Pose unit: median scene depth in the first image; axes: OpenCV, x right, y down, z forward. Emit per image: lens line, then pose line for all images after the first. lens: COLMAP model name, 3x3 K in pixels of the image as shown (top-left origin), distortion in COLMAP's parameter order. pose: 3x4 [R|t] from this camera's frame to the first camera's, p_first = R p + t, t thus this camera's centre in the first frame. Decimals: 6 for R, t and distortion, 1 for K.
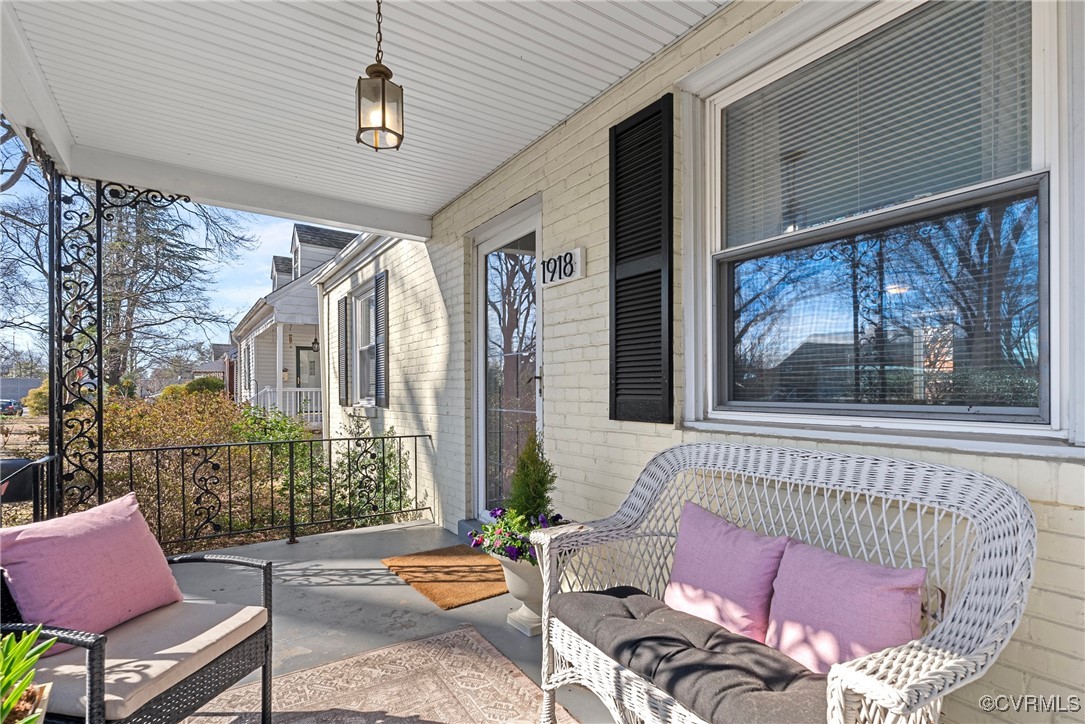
lens RADIAL K [[532.1, 0, 537.4], [0, 532.1, 400.5], [0, 0, 1]] dist [0.003646, 0.000376]
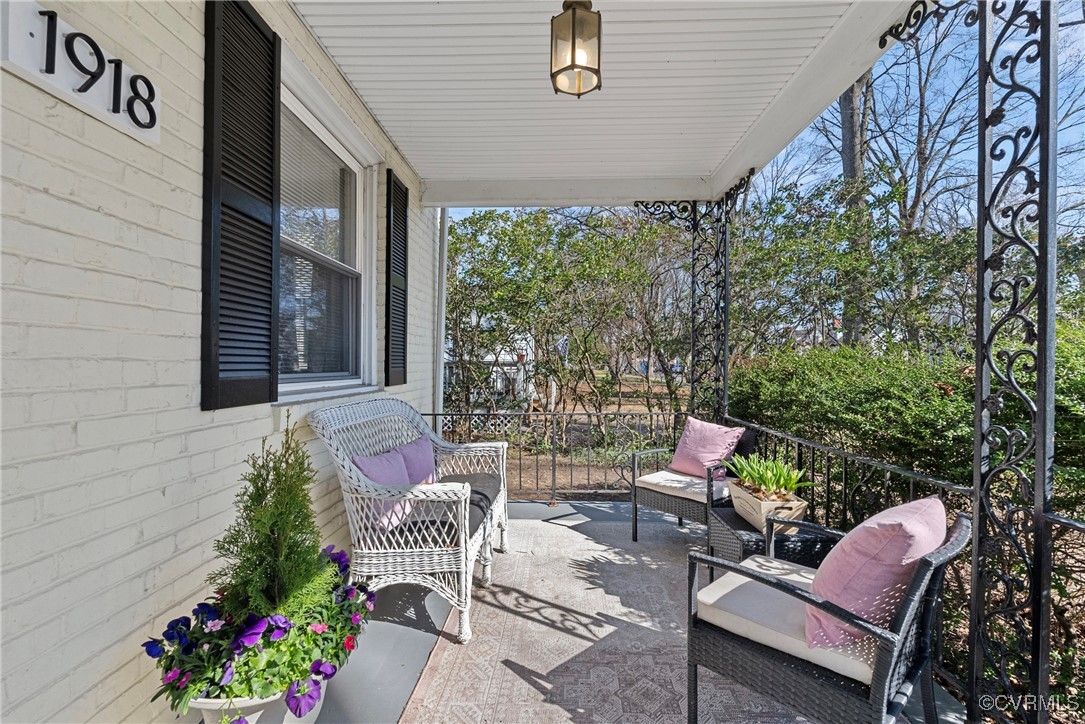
lens RADIAL K [[485.1, 0, 542.6], [0, 485.1, 360.4], [0, 0, 1]] dist [-0.003999, -0.000505]
pose [[-0.816350, -0.002533, 0.577551, -0.492160], [0.003824, 0.999945, 0.009791, -0.026608], [-0.577544, 0.010201, -0.816296, 1.160184]]
